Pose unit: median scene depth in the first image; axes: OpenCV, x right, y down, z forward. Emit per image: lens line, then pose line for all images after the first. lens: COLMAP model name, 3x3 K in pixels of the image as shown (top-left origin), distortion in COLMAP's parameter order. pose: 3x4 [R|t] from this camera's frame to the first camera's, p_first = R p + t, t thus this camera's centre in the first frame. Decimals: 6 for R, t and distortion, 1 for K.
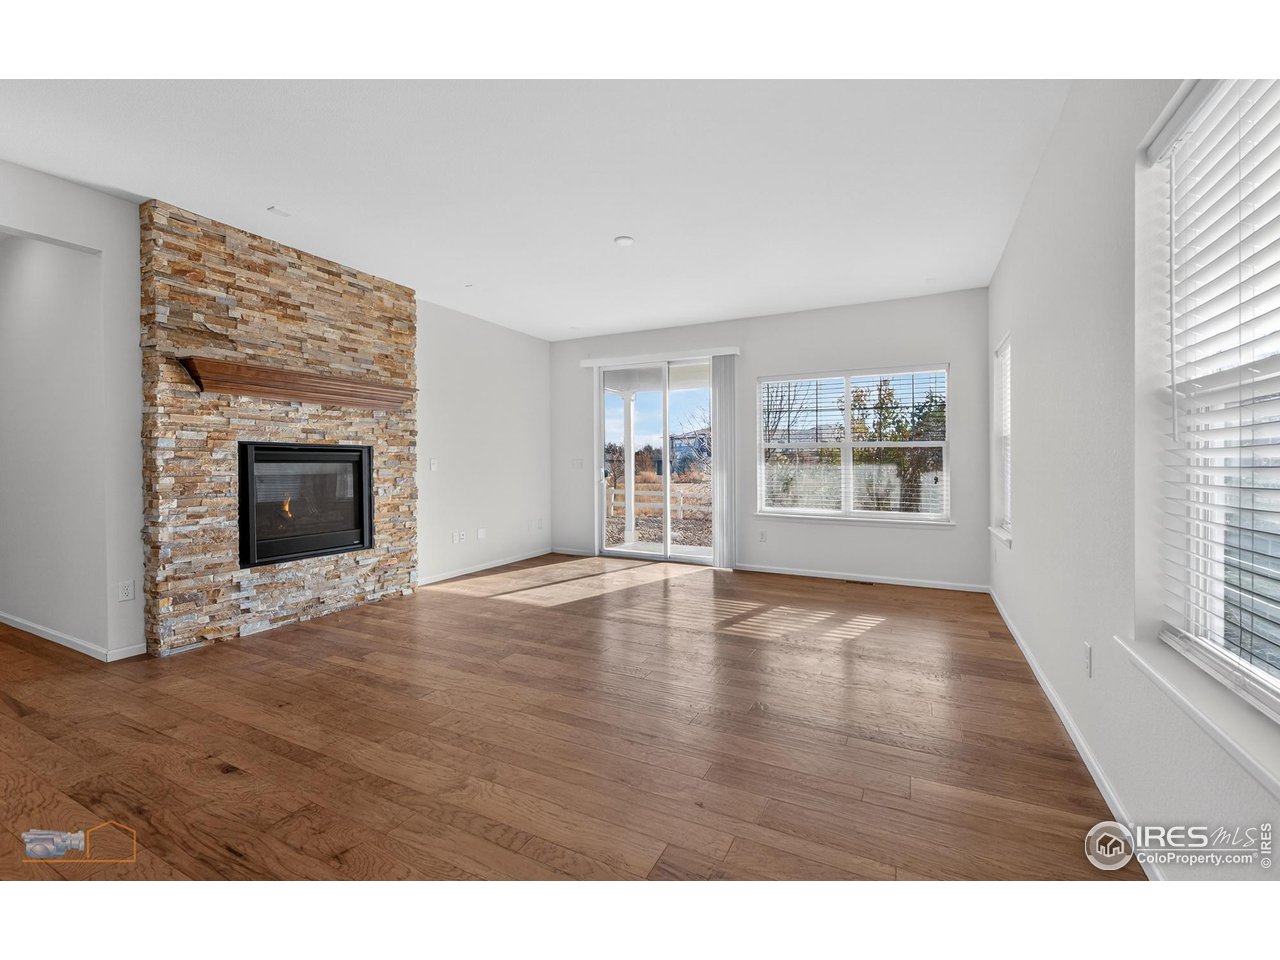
lens RADIAL K [[541.3, 0, 635.1], [0, 541.3, 474.5], [0, 0, 1]] dist [-0.007222, 0.000401]
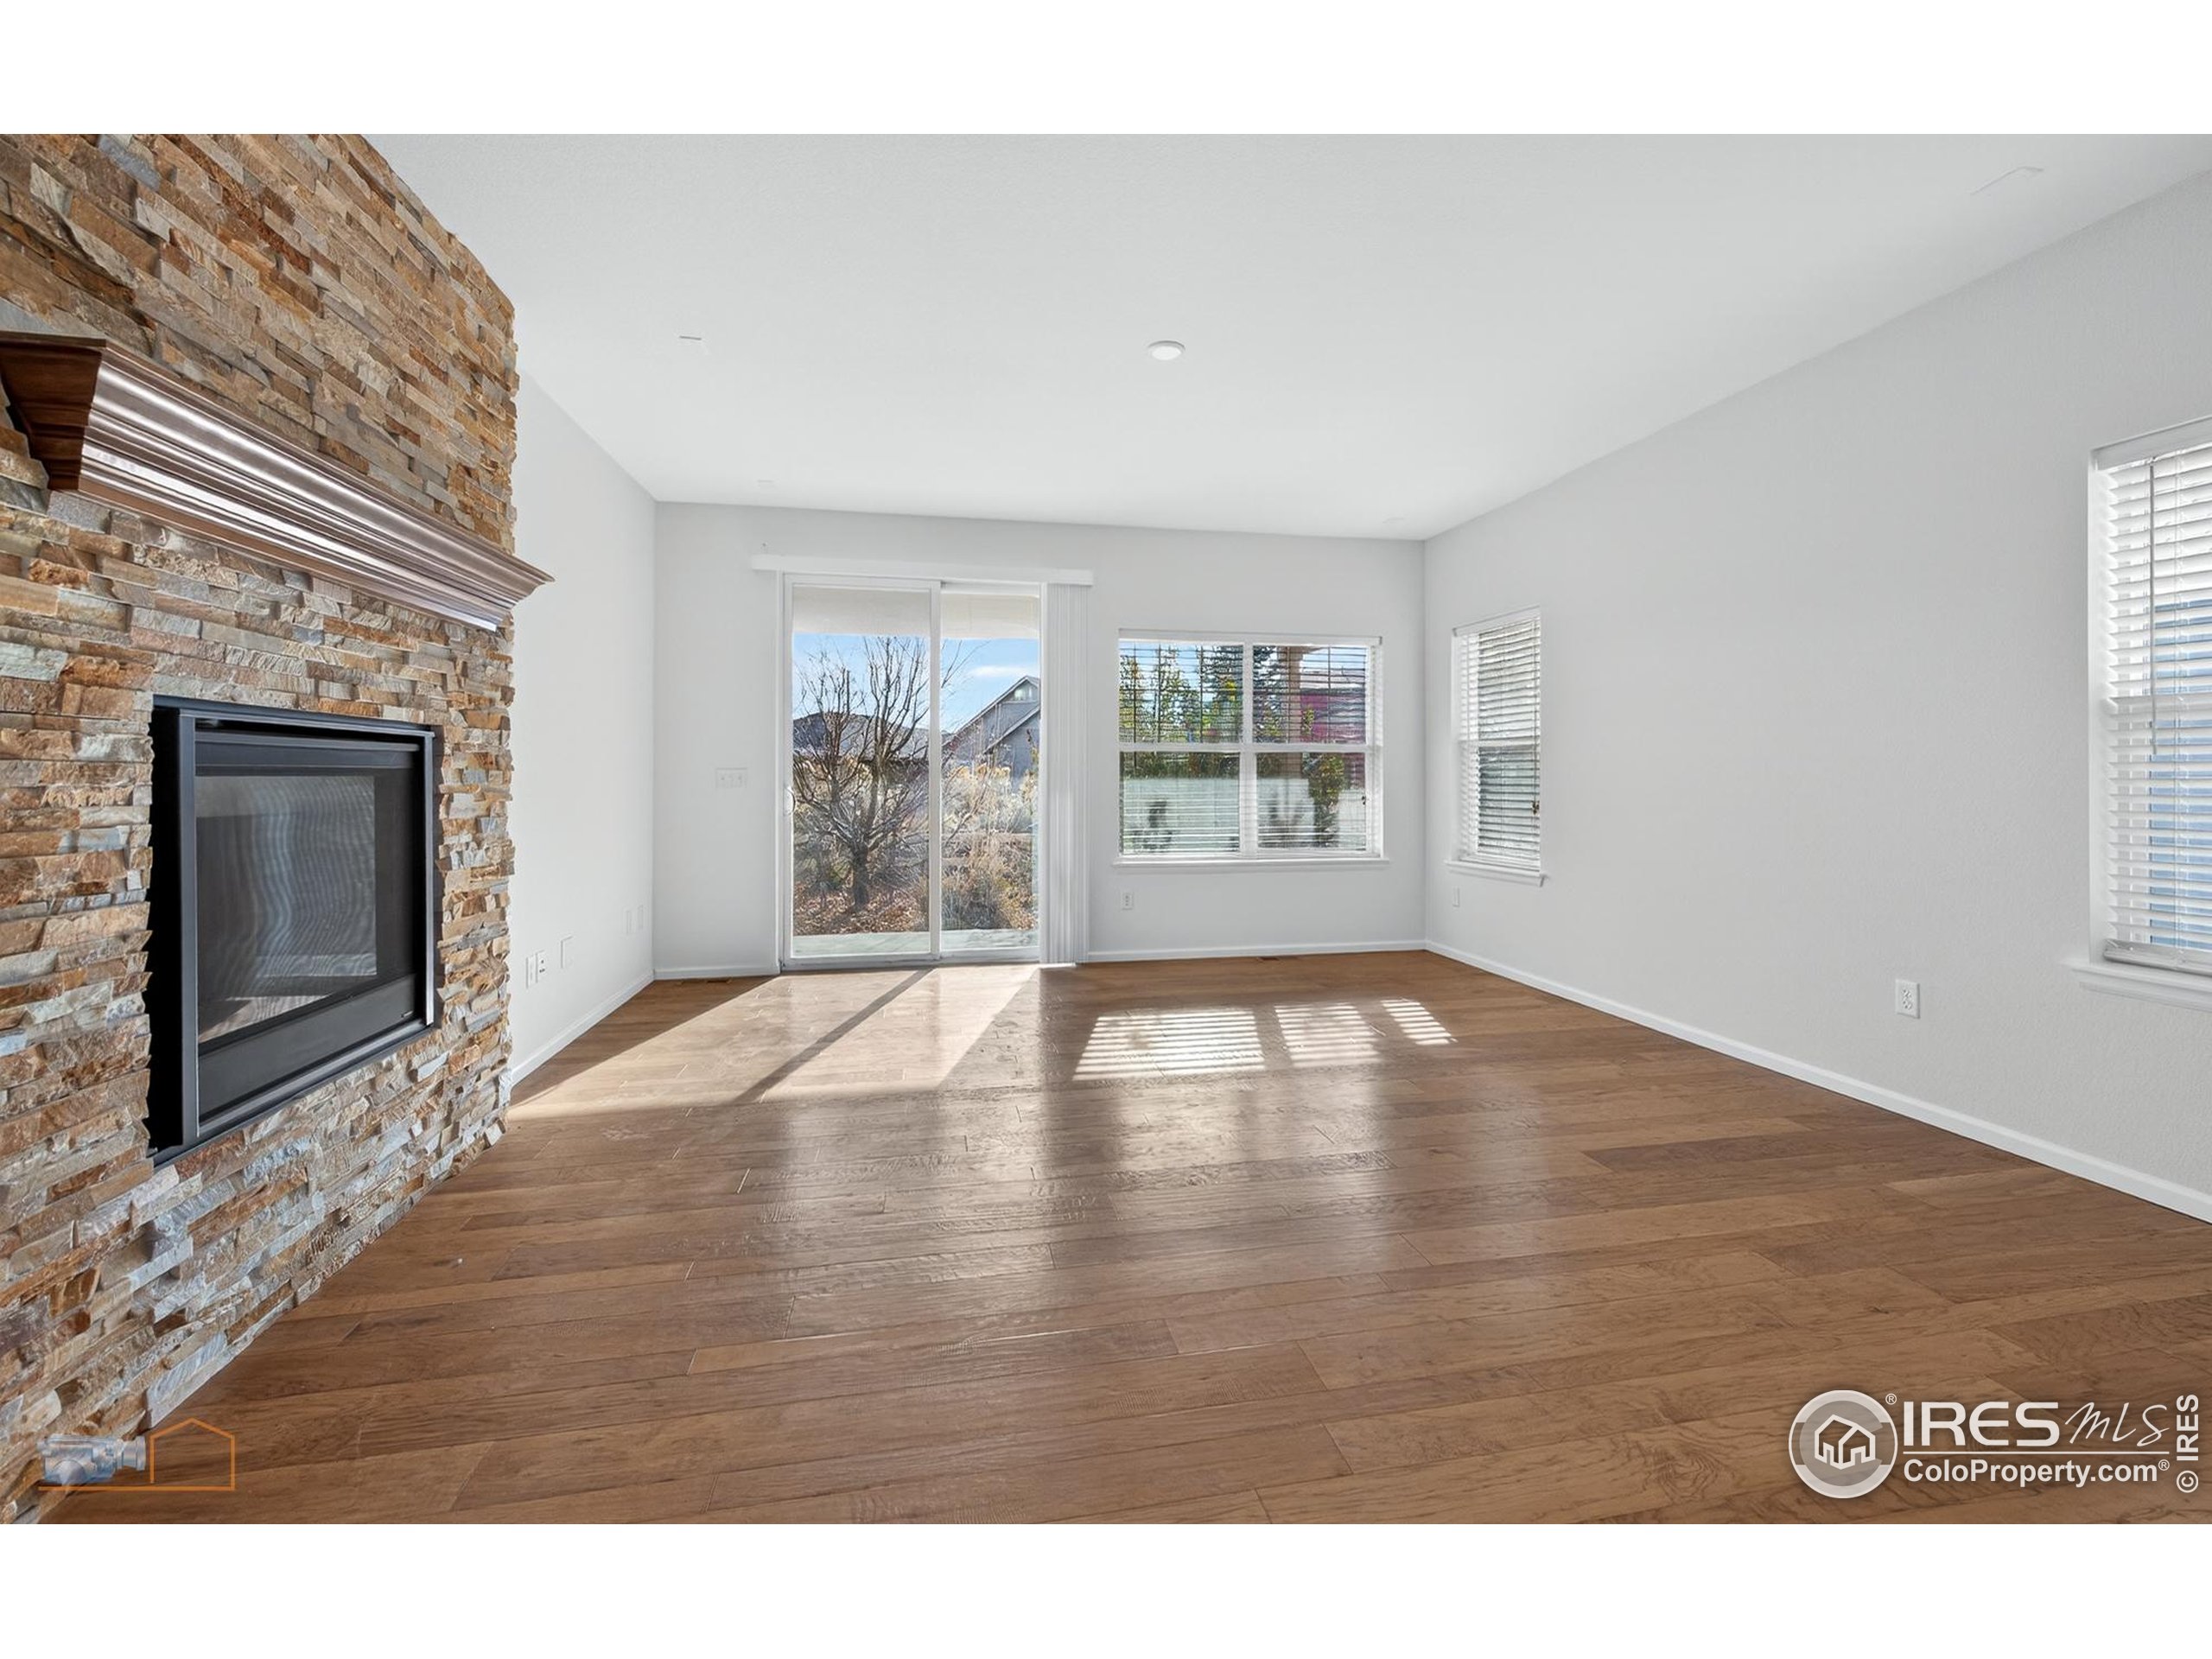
lens RADIAL K [[935.5, 0, 1113.4], [0, 935.5, 782.3], [0, 0, 1]] dist [-0.007222, 0.000401]
pose [[0.786482, -0.004338, 0.617598, -0.573784], [0.013617, 0.999854, -0.010318, -0.006181], [-0.617463, 0.016525, 0.786427, 0.305680]]
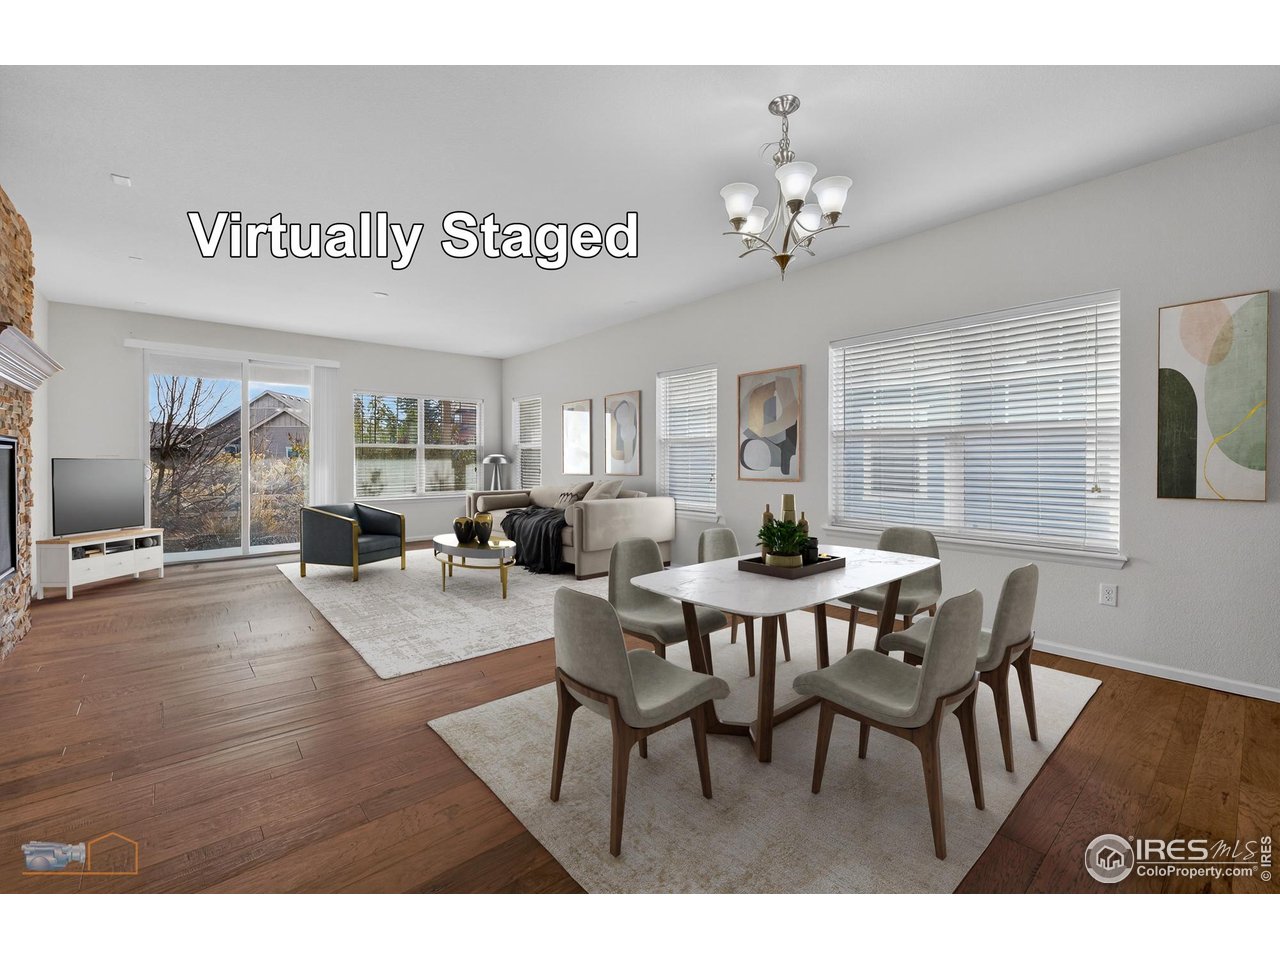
lens RADIAL K [[541.3, 0, 660.6], [0, 541.3, 464.8], [0, 0, 1]] dist [-0.007222, 0.000401]
pose [[0.355729, -0.011385, 0.934520, -0.965539], [0.023767, 0.999713, 0.003133, 0.005861], [-0.934287, 0.021096, 0.355897, -0.122758]]
